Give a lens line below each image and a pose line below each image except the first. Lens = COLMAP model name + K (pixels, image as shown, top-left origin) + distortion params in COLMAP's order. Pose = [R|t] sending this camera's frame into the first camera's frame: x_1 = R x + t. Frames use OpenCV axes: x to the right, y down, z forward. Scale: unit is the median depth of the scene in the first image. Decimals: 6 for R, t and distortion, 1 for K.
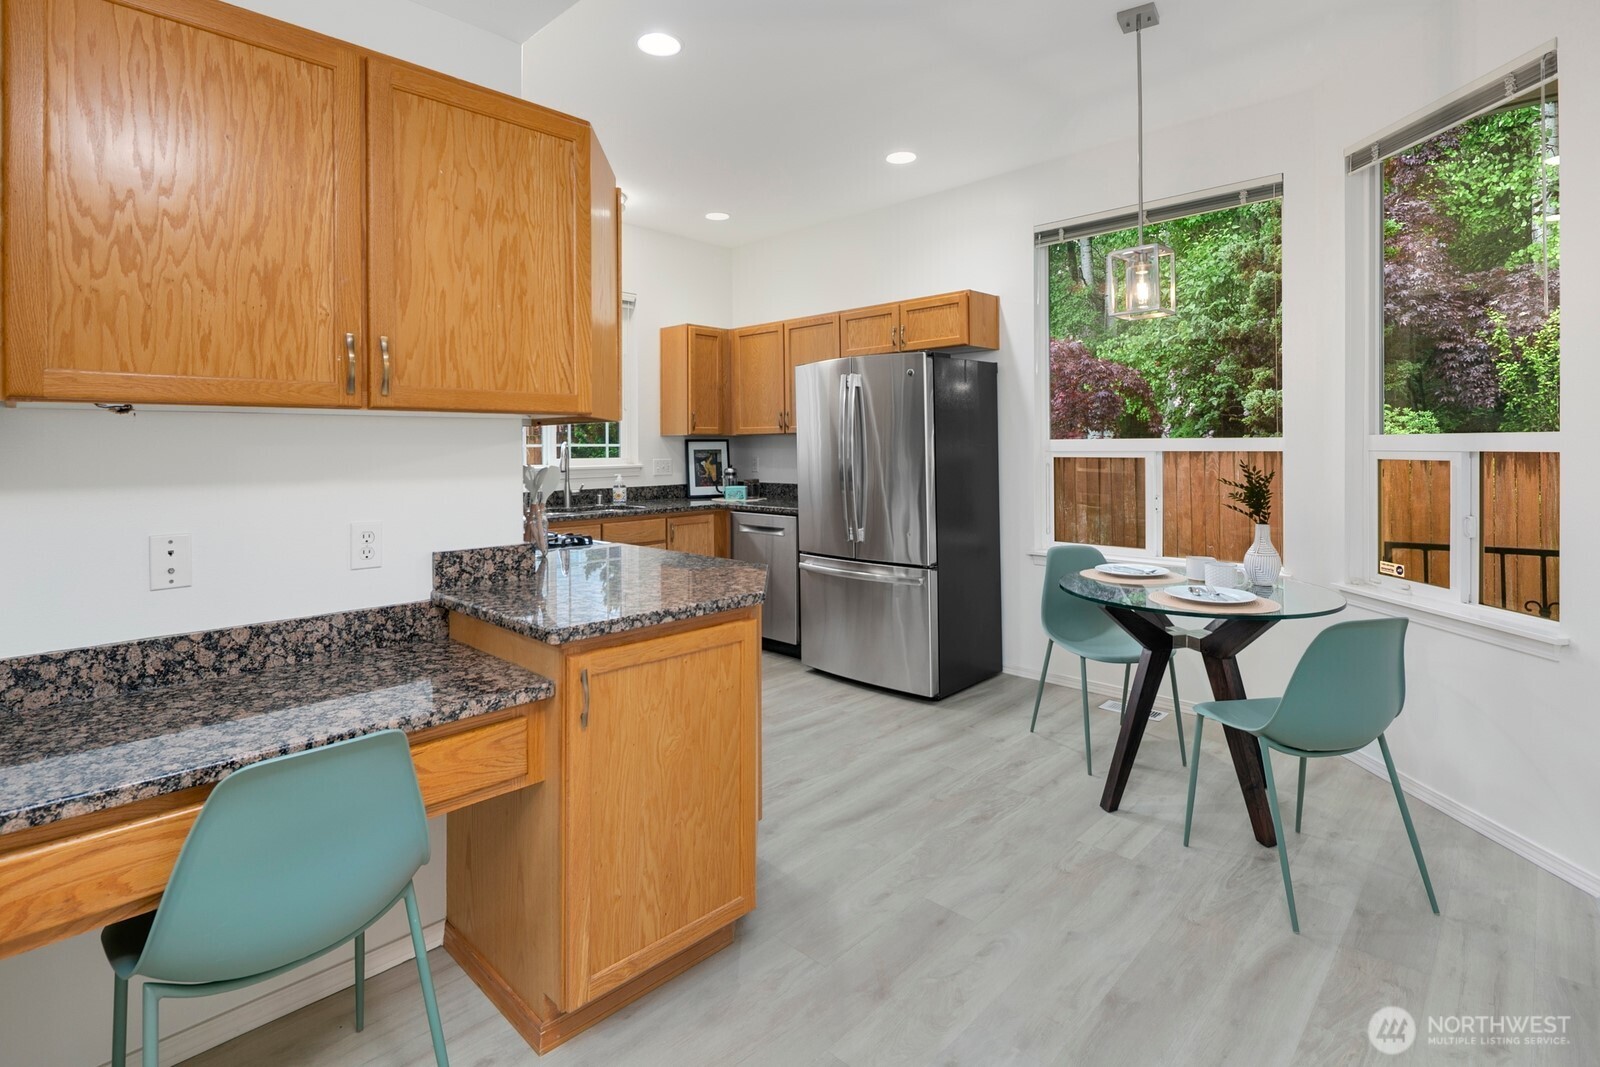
lens RADIAL K [[777.8, 0, 801.0], [0, 777.8, 448.3], [0, 0, 1]] dist [-0.000039, -0.000855]
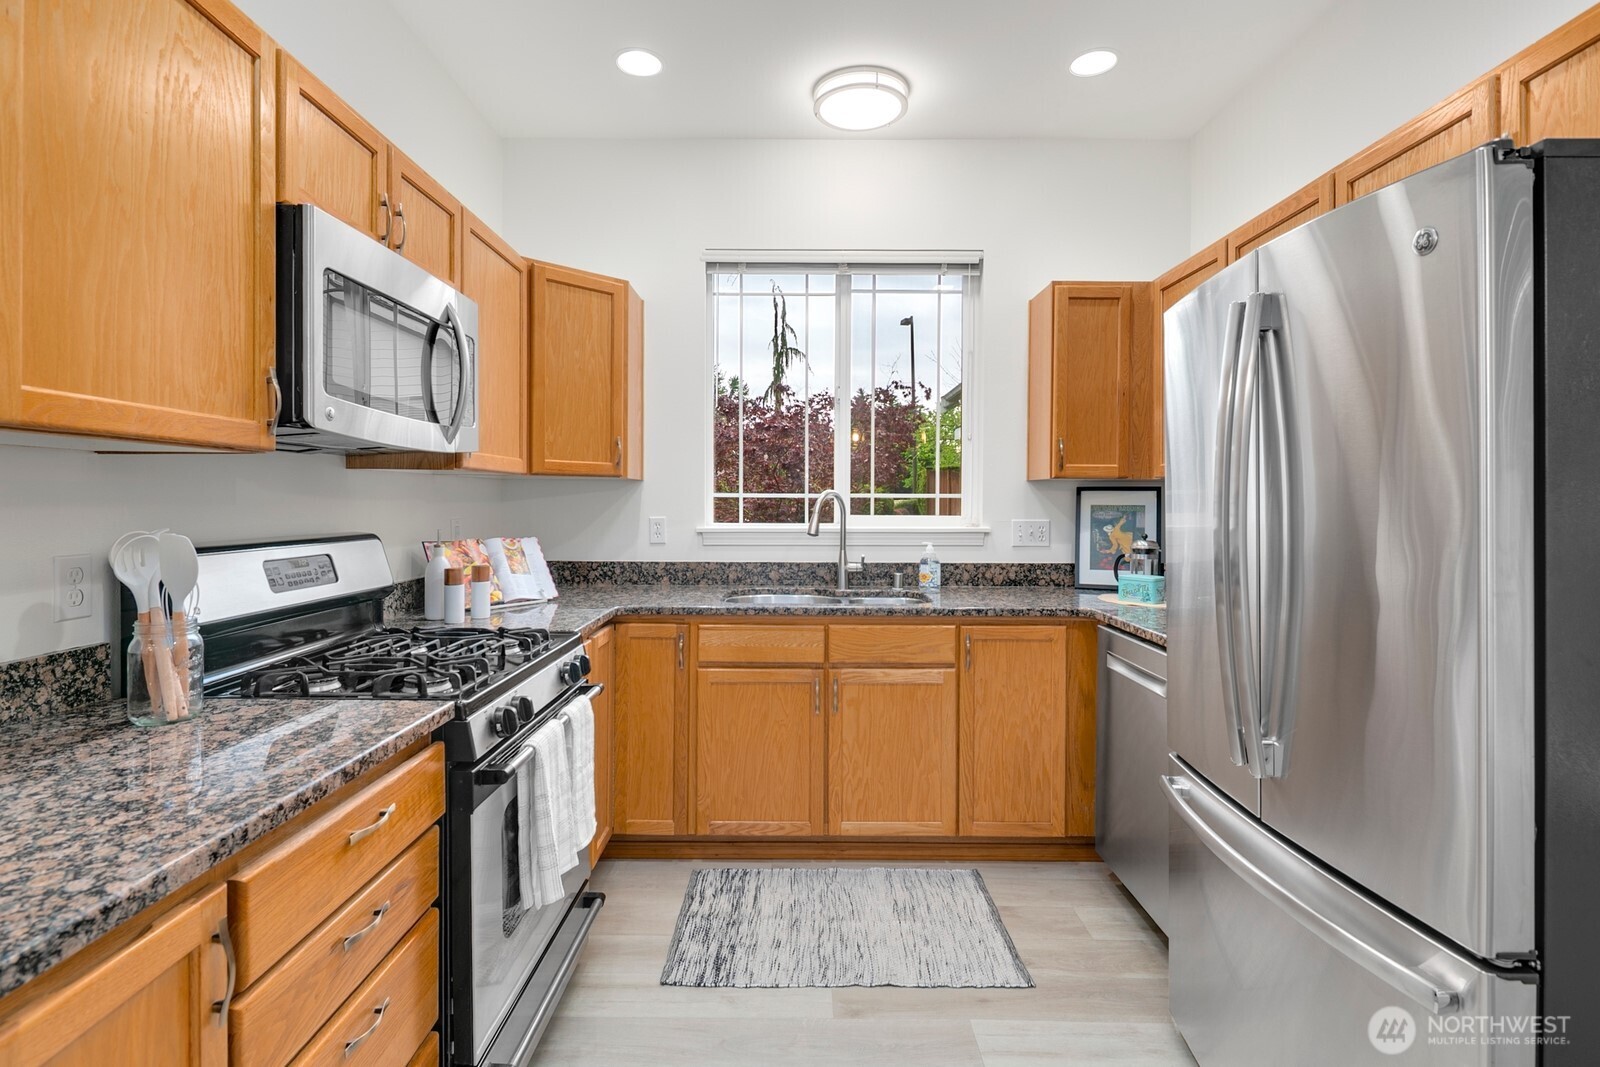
lens RADIAL K [[777.8, 0, 788.9], [0, 777.8, 506.6], [0, 0, 1]] dist [-0.000039, -0.000855]
pose [[0.680817, 0.017314, -0.732249, 0.142717], [-0.011026, 0.999850, 0.013390, -0.002160], [0.732371, -0.001042, 0.680905, 0.479979]]
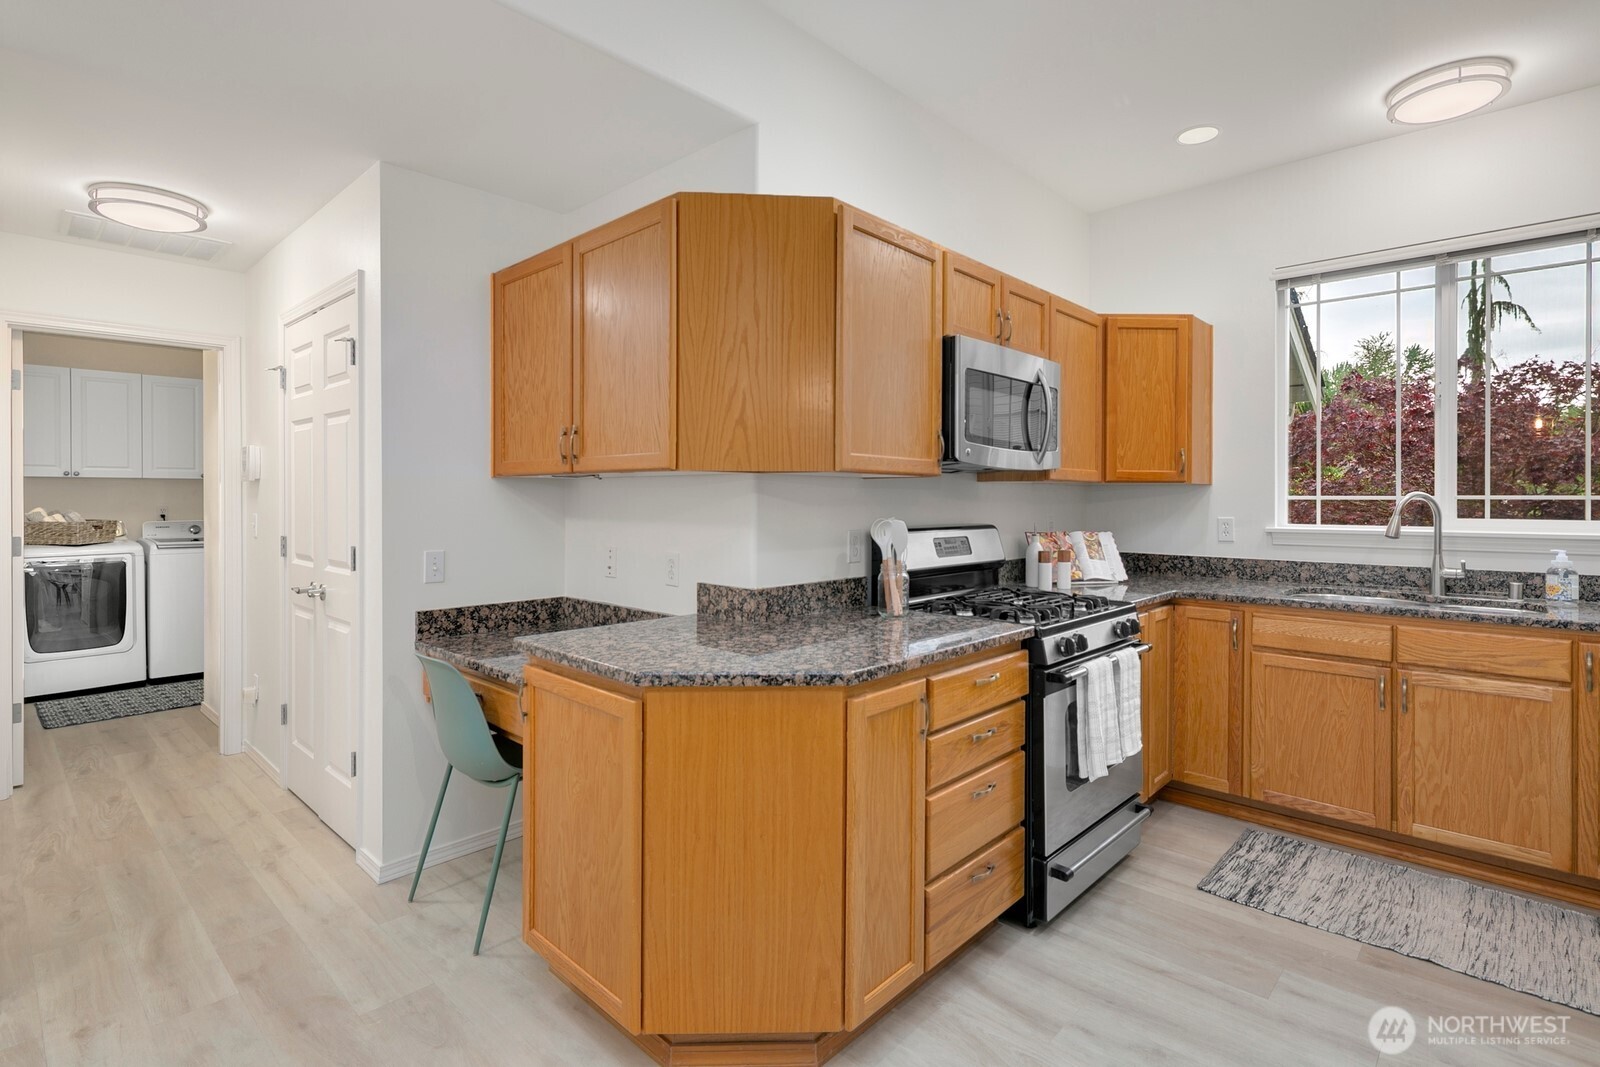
lens RADIAL K [[777.8, 0, 810.4], [0, 777.8, 505.1], [0, 0, 1]] dist [-0.000039, -0.000855]
pose [[0.017983, 0.015584, -0.999717, 0.301678], [-0.004920, 0.999868, 0.015498, -0.004342], [0.999826, 0.004640, 0.018057, 0.444166]]
